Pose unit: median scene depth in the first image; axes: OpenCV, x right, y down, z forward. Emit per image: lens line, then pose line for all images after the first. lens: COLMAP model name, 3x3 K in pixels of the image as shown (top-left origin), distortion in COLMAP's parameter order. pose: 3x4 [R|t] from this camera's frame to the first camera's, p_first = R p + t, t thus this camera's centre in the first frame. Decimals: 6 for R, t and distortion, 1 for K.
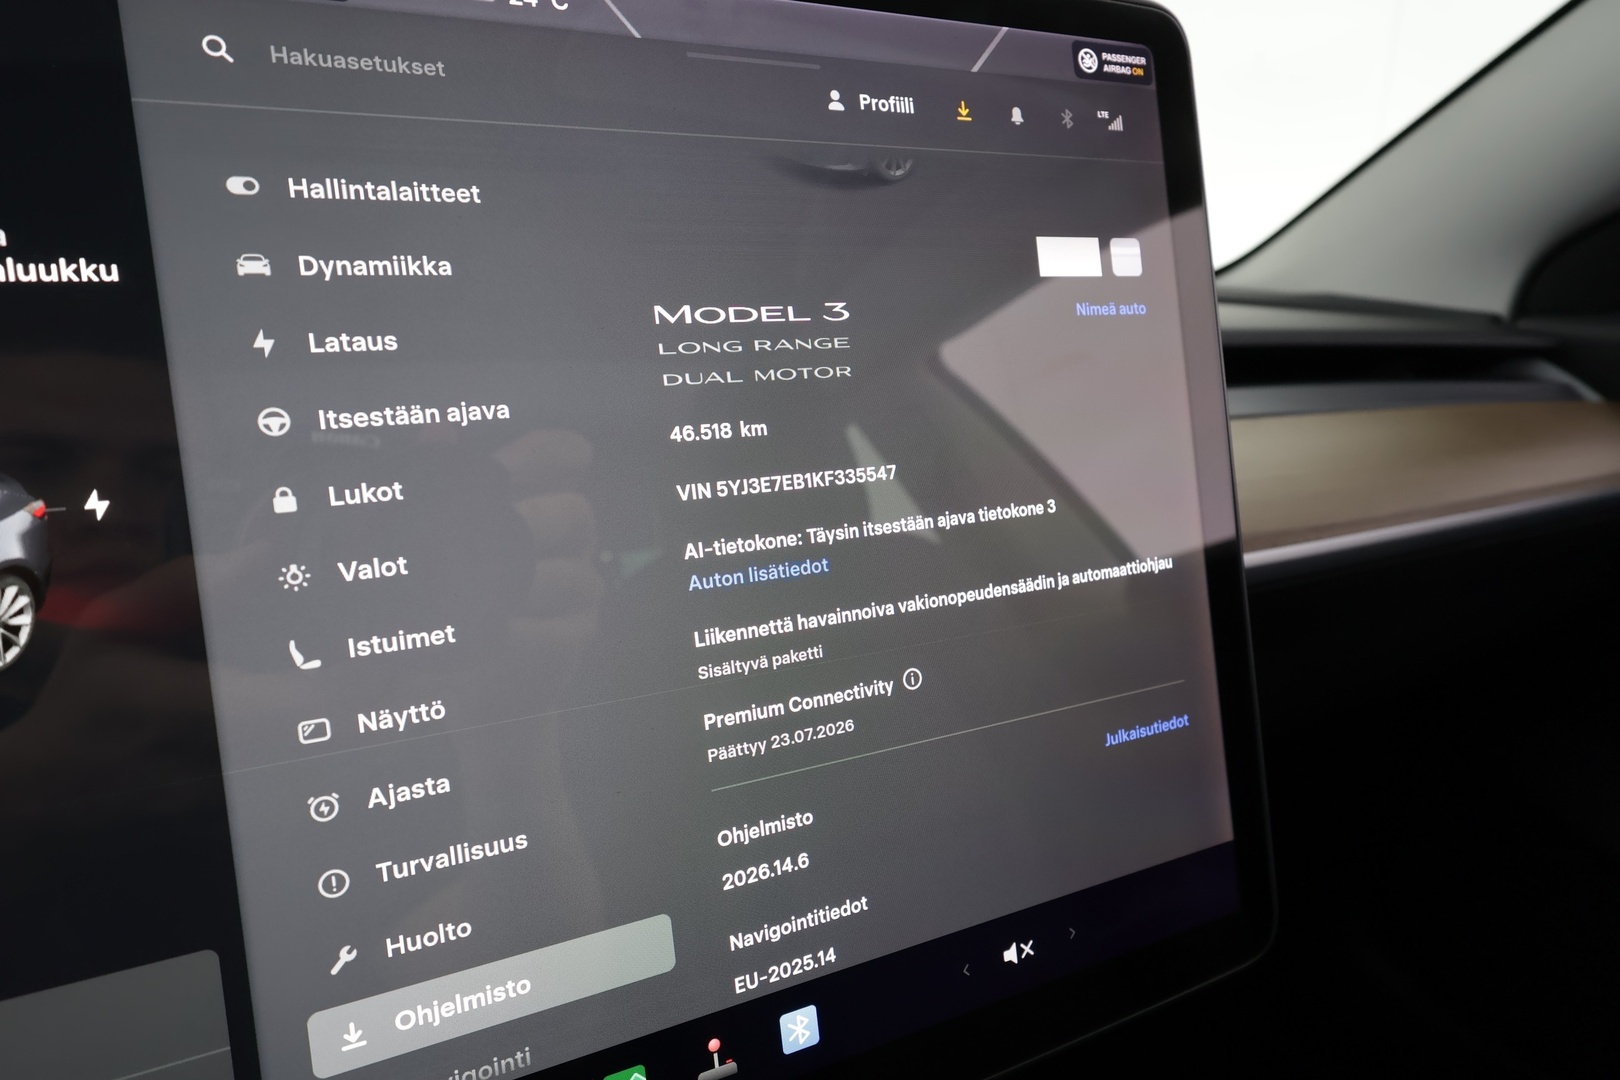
lens RADIAL K [[932.8, 0, 810.0], [0, 932.8, 540.0], [0, 0, 1]] dist [0.003492, 0.001368]
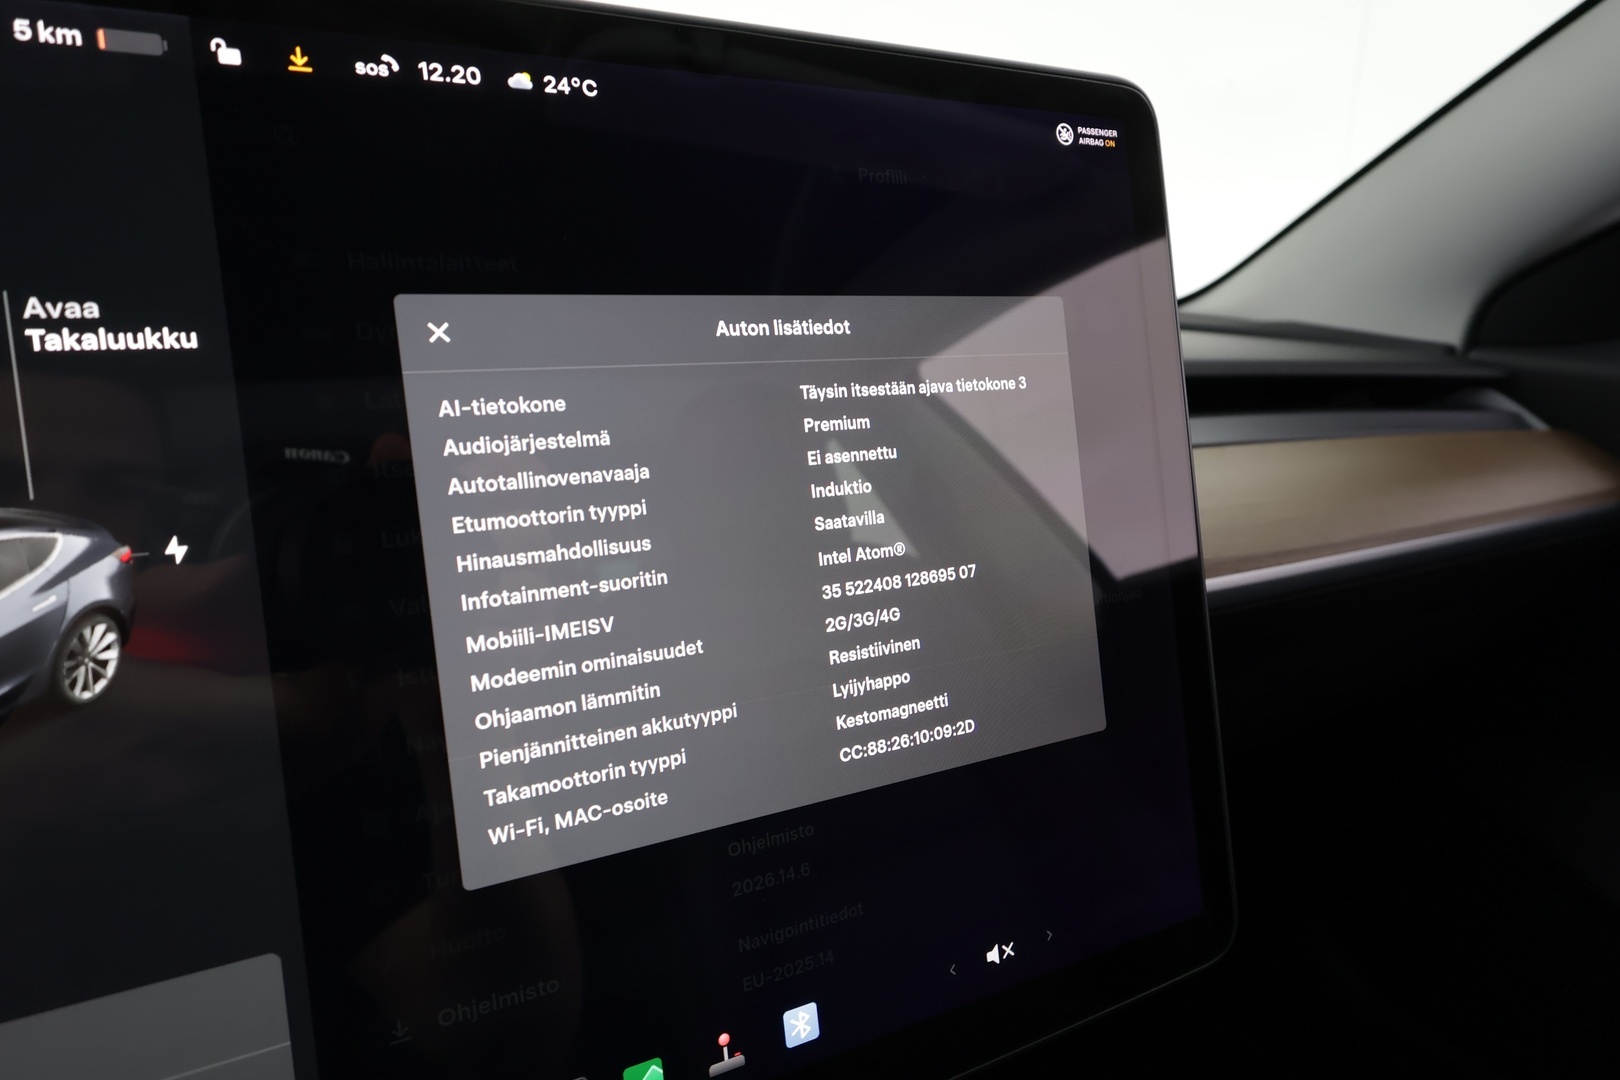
lens RADIAL K [[932.8, 0, 810.0], [0, 932.8, 540.0], [0, 0, 1]] dist [0.003492, 0.001368]
pose [[0.999671, 0.004290, 0.025300, -0.031482], [-0.004062, 0.999951, -0.009052, -0.032753], [-0.025337, 0.008946, 0.999639, -0.096792]]
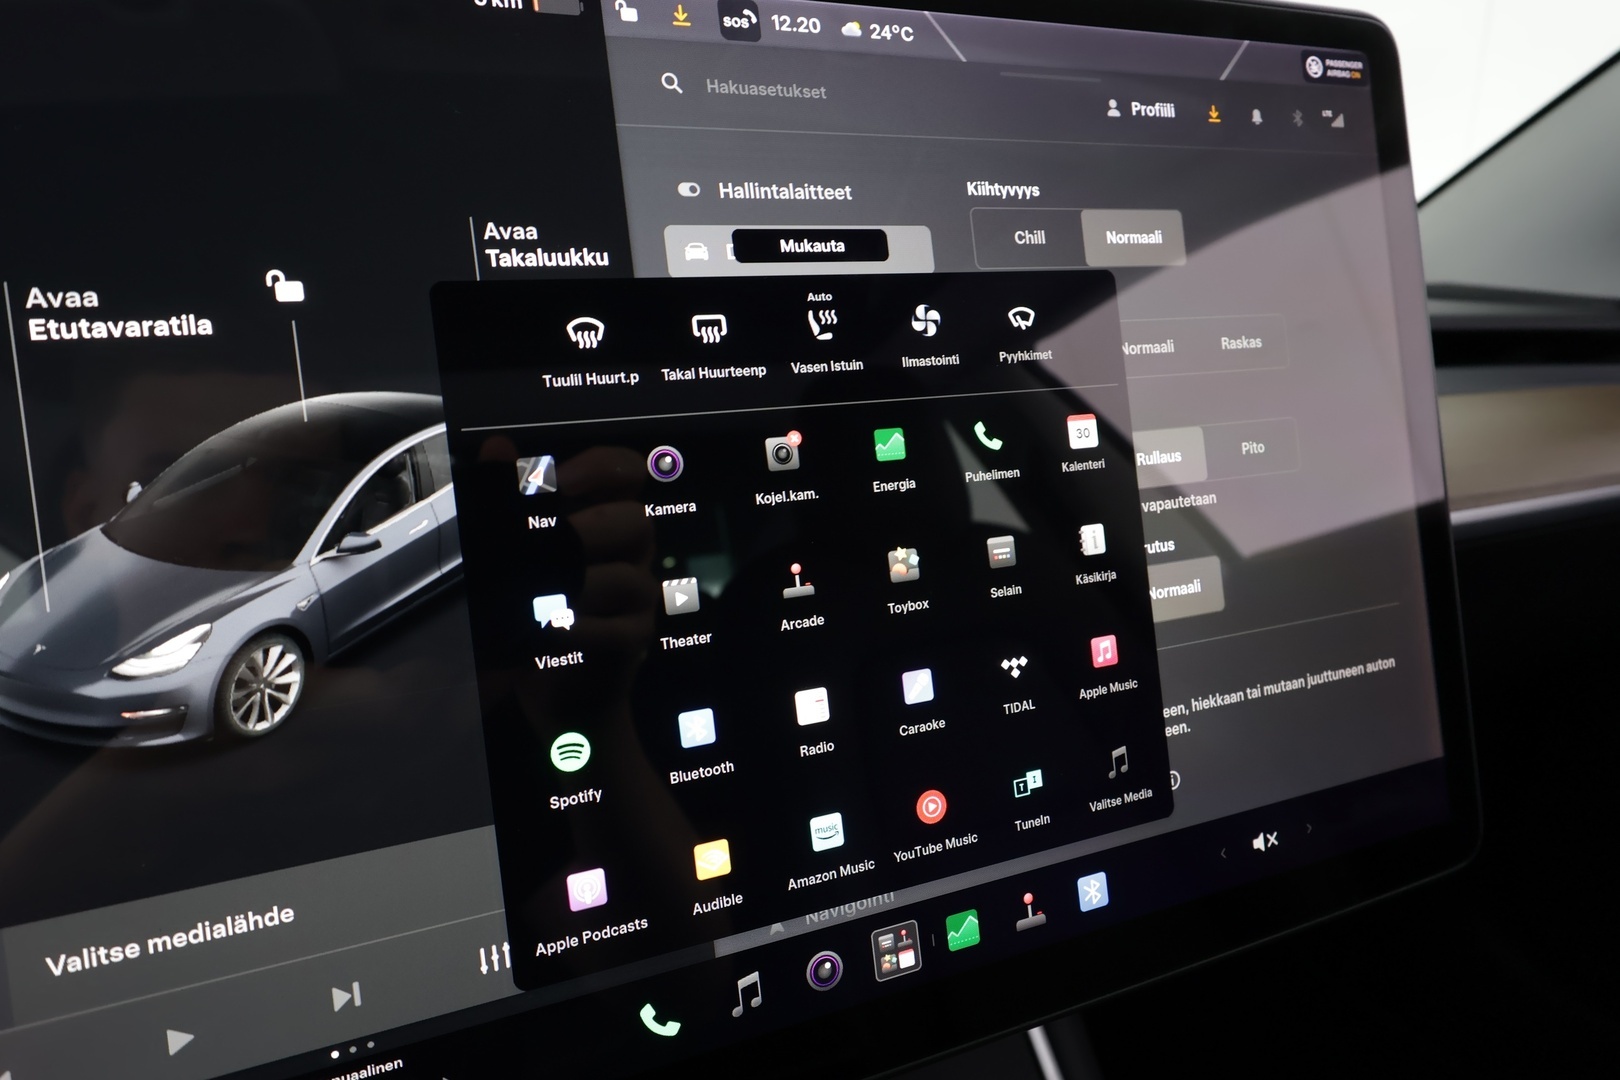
lens RADIAL K [[943.1, 0, 810.0], [0, 943.1, 540.0], [0, 0, 1]] dist [-0.001077, 0.001128]
pose [[0.998334, -0.001301, -0.057683, -0.303340], [0.000908, 0.999976, -0.006840, 0.087343], [0.057690, 0.006776, 0.998312, -0.219530]]
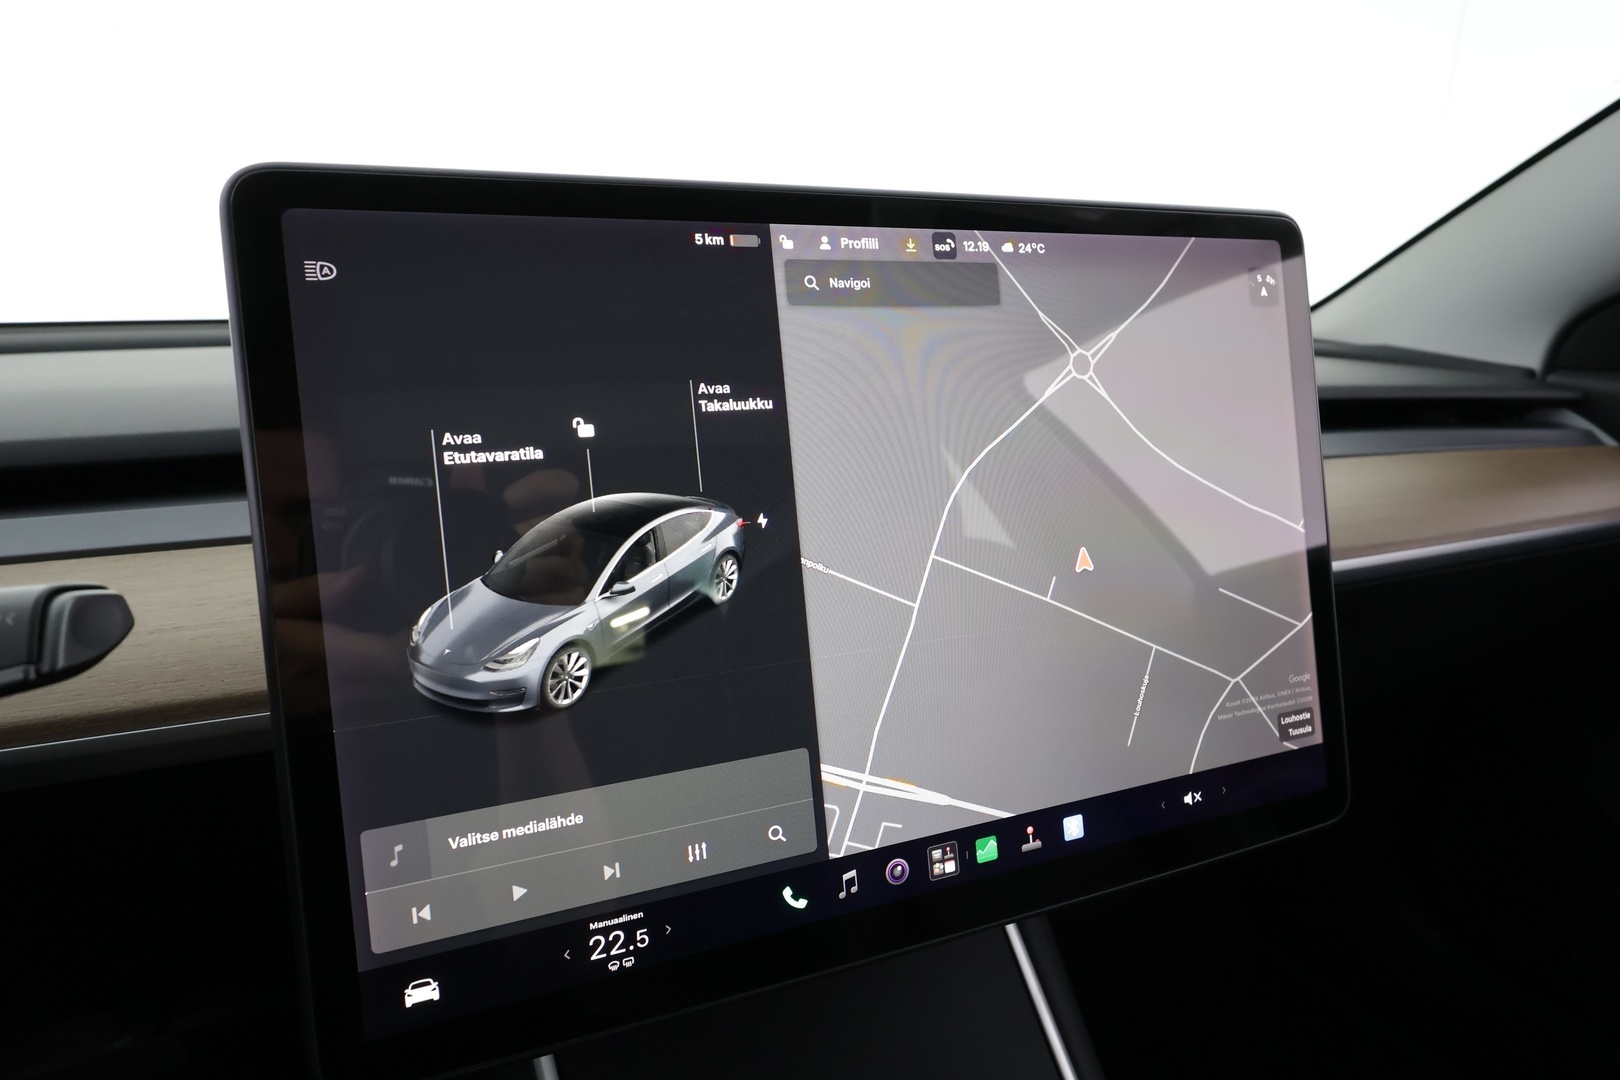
lens RADIAL K [[944.3, 0, 810.0], [0, 944.3, 536.5], [0, 0, 1]] dist [-0.004237, 0.001356]
pose [[0.999083, 0.022161, -0.036643, -0.453967], [-0.022488, 0.999711, -0.008534, 0.008837], [0.036443, 0.009350, 0.999292, -0.786315]]
